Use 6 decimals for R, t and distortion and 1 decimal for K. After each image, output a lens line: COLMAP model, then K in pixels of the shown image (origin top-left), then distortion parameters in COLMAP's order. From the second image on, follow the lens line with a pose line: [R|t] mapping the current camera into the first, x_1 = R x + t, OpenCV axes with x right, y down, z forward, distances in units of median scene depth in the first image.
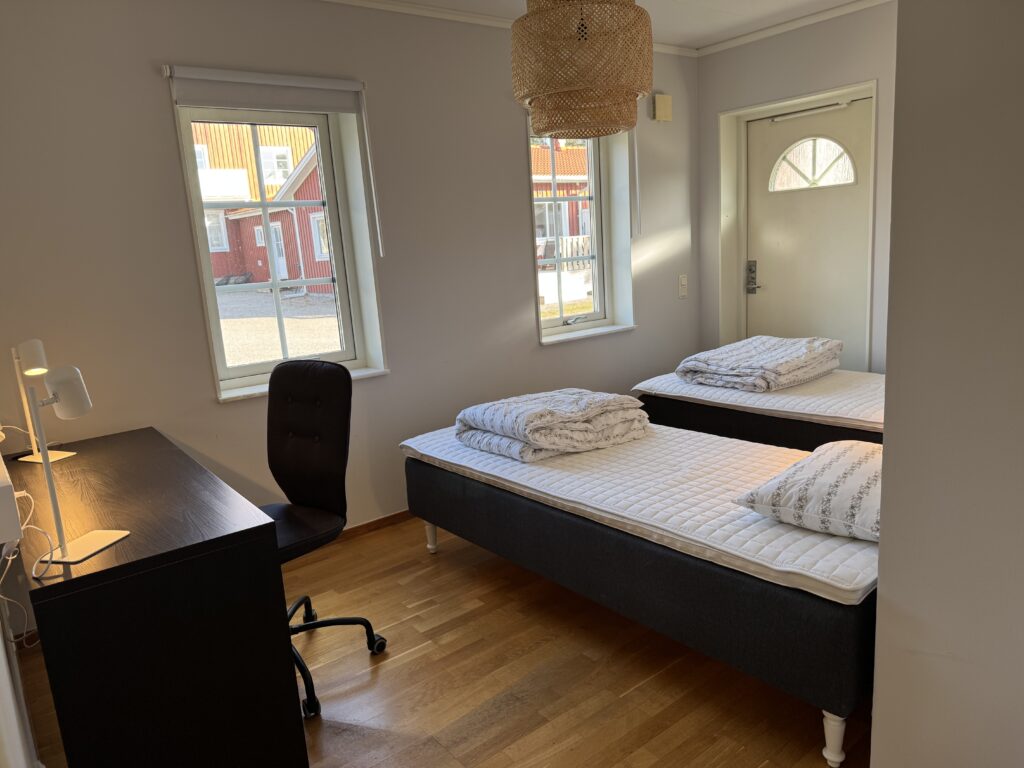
lens RADIAL K [[721.7, 0, 515.7], [0, 721.7, 383.0], [0, 0, 1]] dist [0.004680, -0.004326]
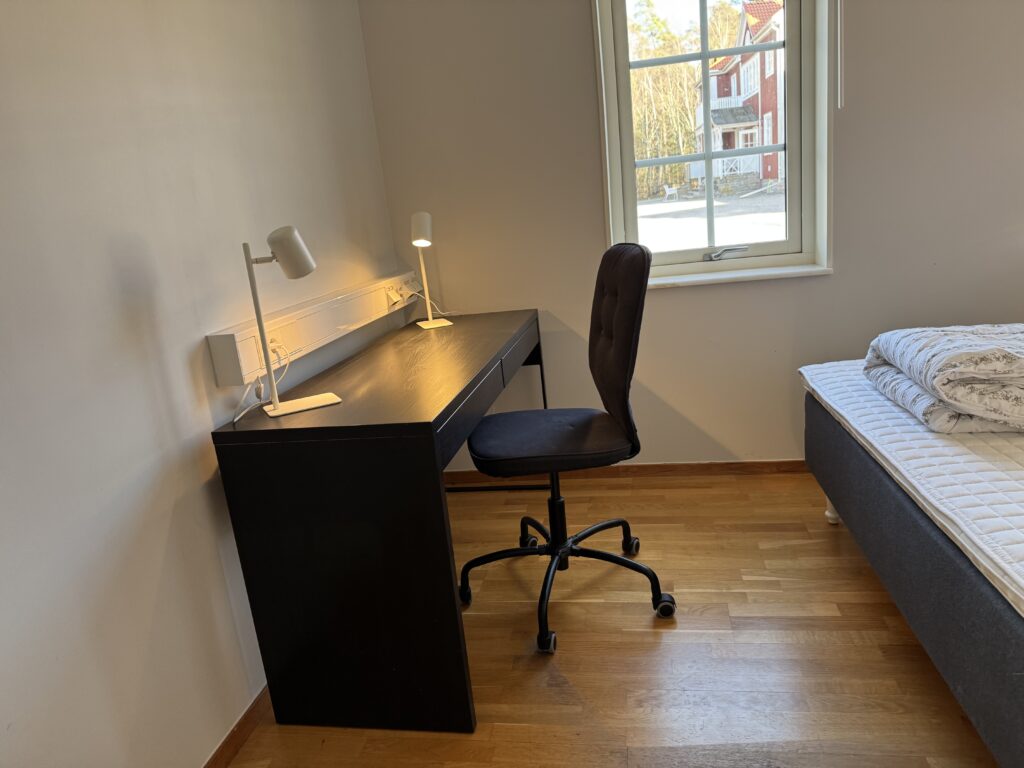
lens RADIAL K [[721.7, 0, 501.4], [0, 721.7, 410.3], [0, 0, 1]] dist [0.004680, -0.004326]
pose [[0.640527, 0.208431, -0.739109, 0.225347], [-0.077259, 0.975069, 0.208018, -0.005582], [0.764039, -0.076139, 0.640661, 0.329766]]
